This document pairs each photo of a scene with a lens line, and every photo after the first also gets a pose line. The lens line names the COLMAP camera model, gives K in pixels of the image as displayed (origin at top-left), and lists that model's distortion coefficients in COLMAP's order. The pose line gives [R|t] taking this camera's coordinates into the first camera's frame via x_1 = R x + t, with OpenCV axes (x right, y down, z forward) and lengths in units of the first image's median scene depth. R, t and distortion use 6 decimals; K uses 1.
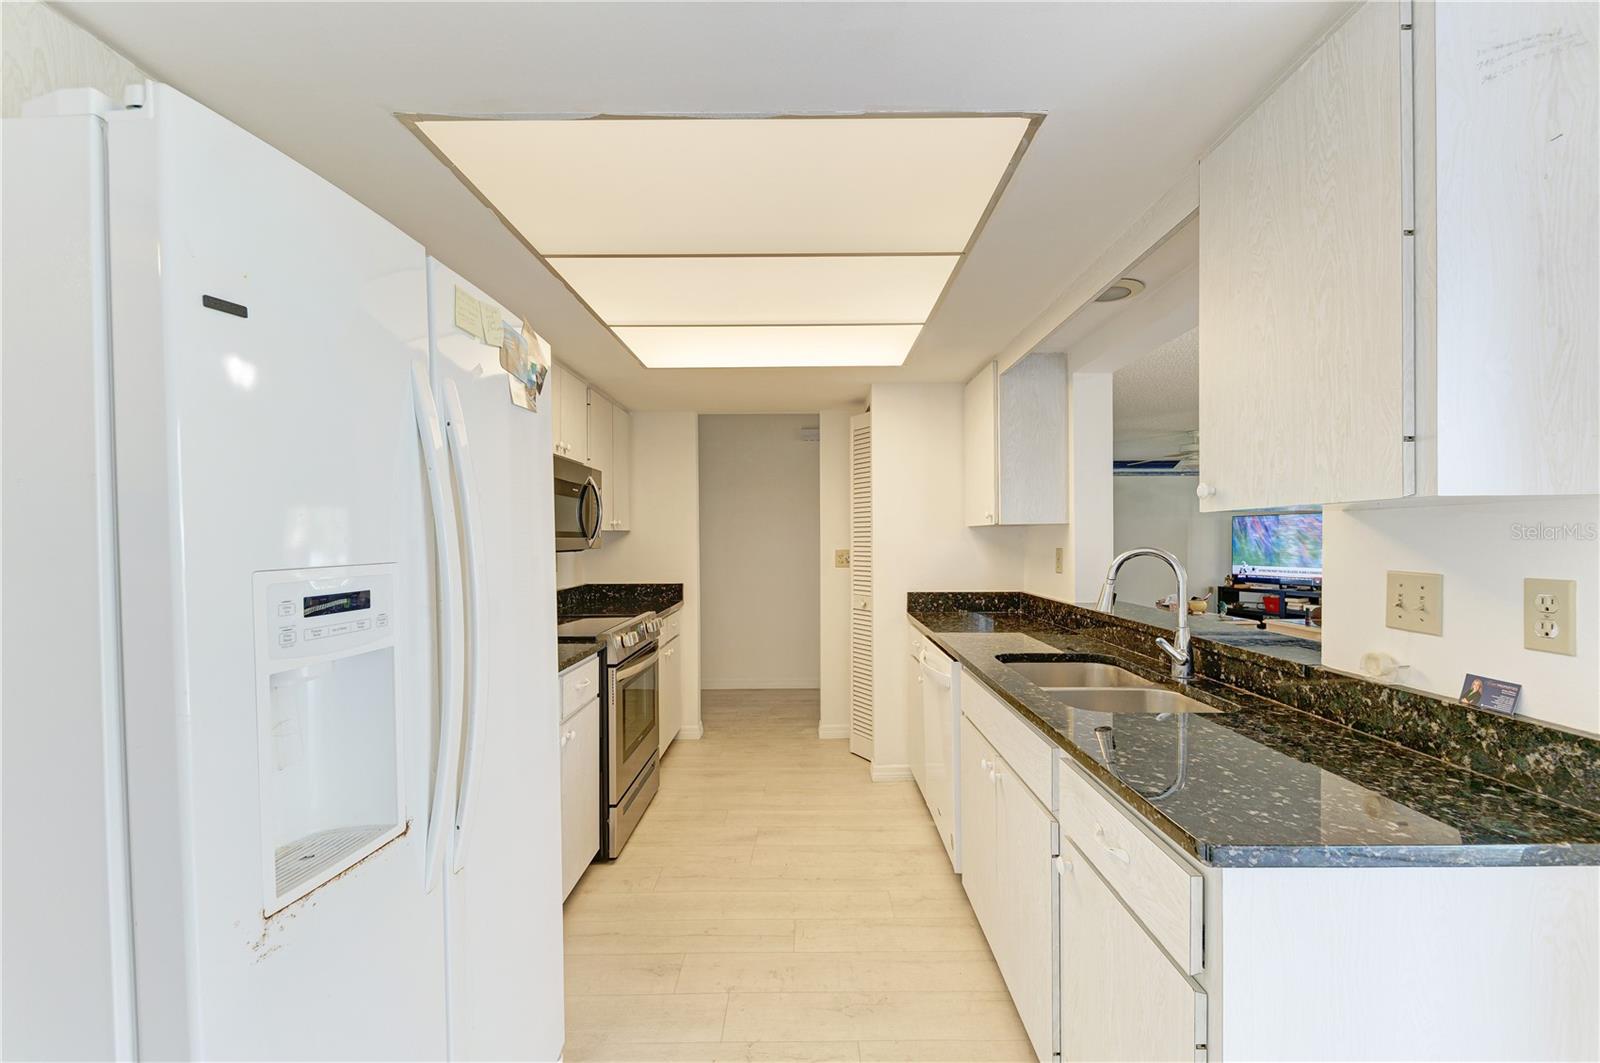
lens RADIAL K [[644.0, 0, 806.1], [0, 644.0, 544.6], [0, 0, 1]] dist [0.008990, -0.005919]
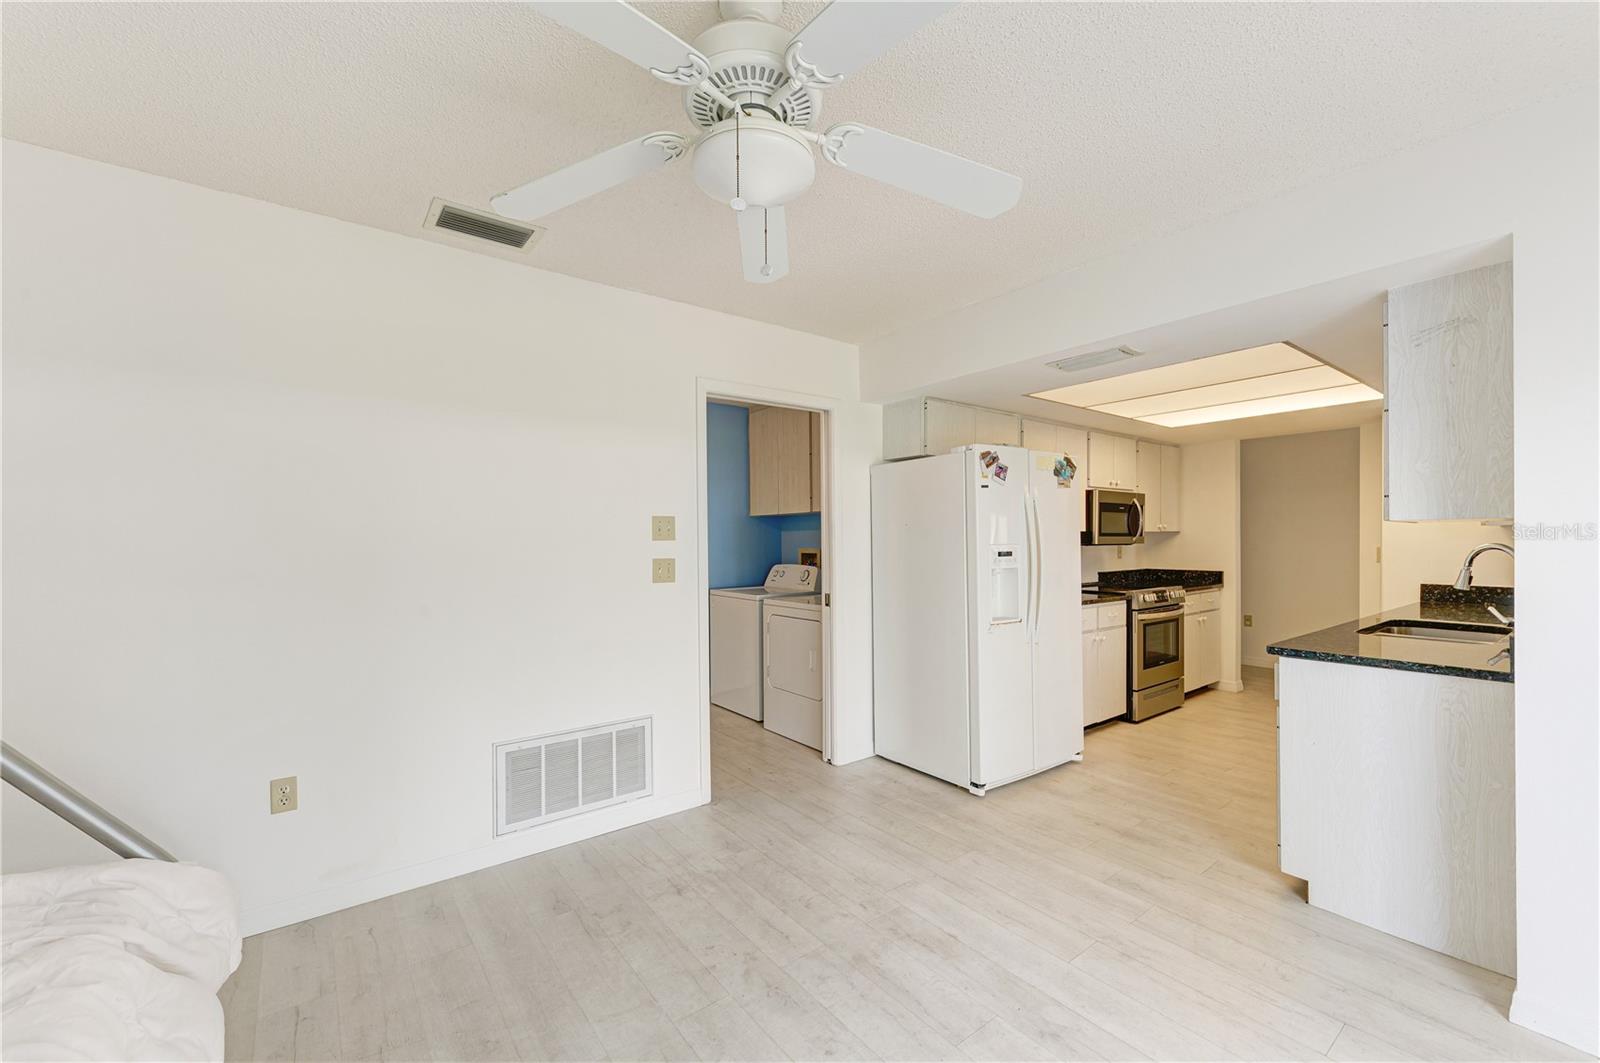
lens RADIAL K [[638.4, 0, 805.5], [0, 638.4, 543.2], [0, 0, 1]] dist [0.009023, -0.005398]
pose [[0.608507, 0.008355, -0.793505, 0.471009], [-0.007549, 0.999960, 0.004739, 0.005150], [0.793513, 0.003107, 0.608546, -0.676558]]
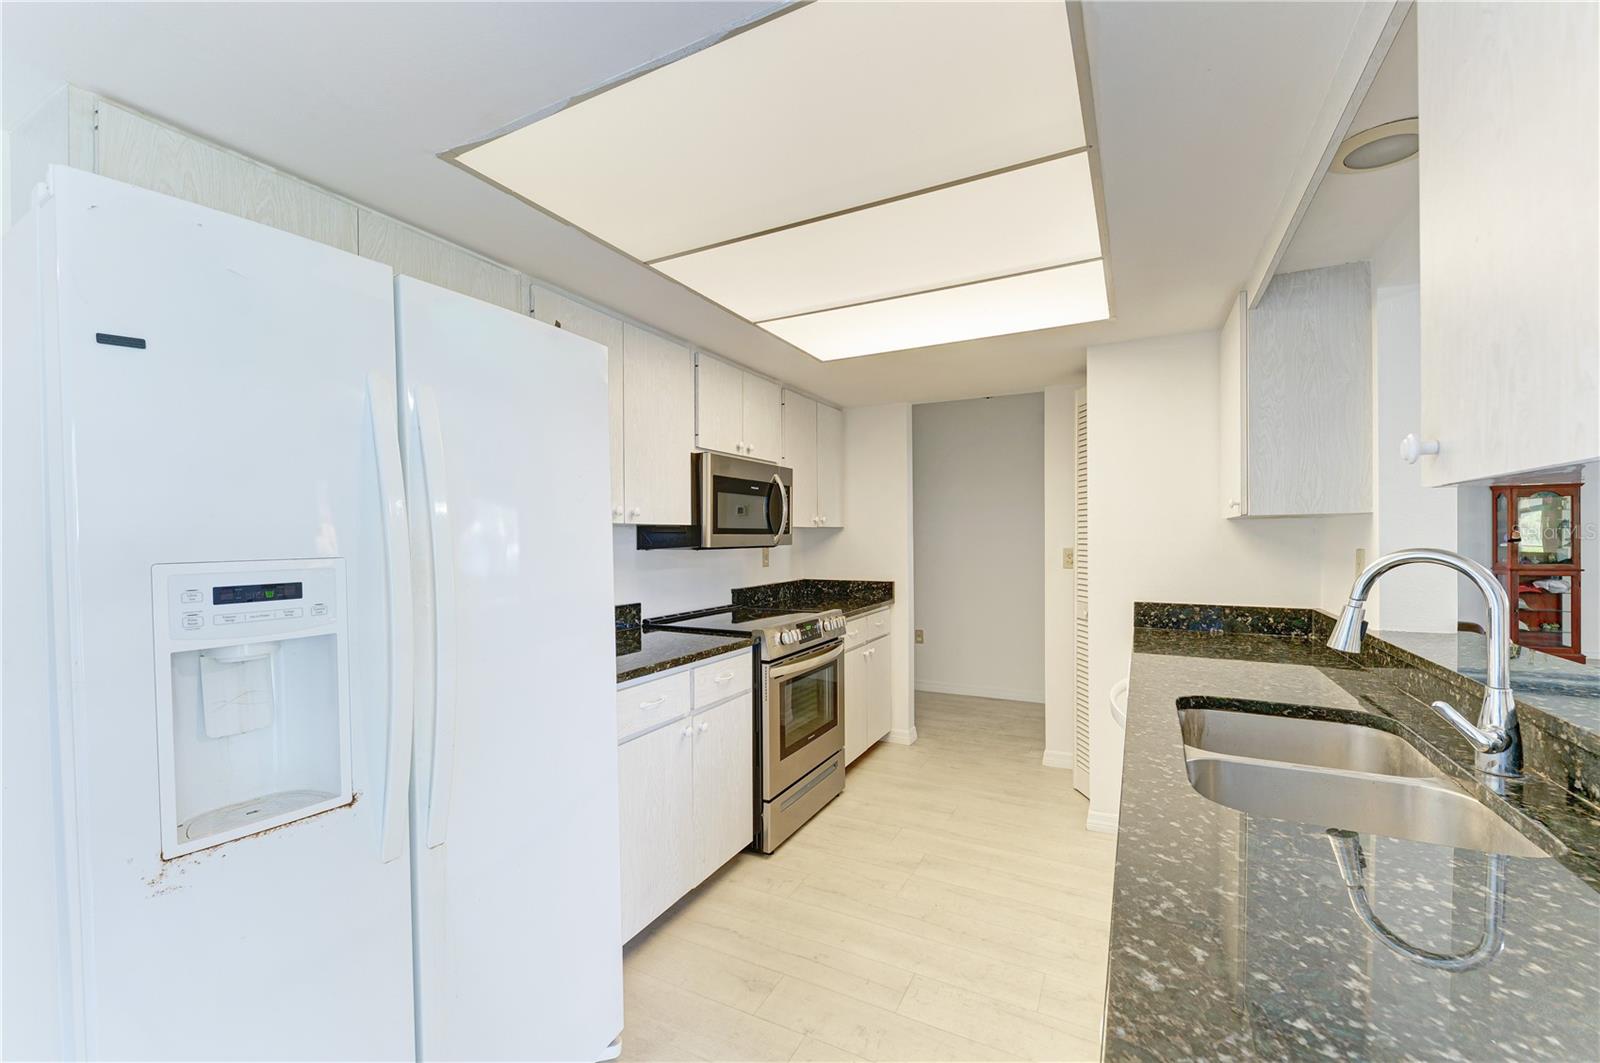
lens RADIAL K [[638.4, 0, 805.5], [0, 638.4, 543.2], [0, 0, 1]] dist [0.009023, -0.005398]
pose [[0.889292, 0.005081, -0.457312, 0.186158], [-0.003298, 0.999984, 0.004697, -0.001442], [0.457329, -0.002668, 0.889294, 0.128861]]
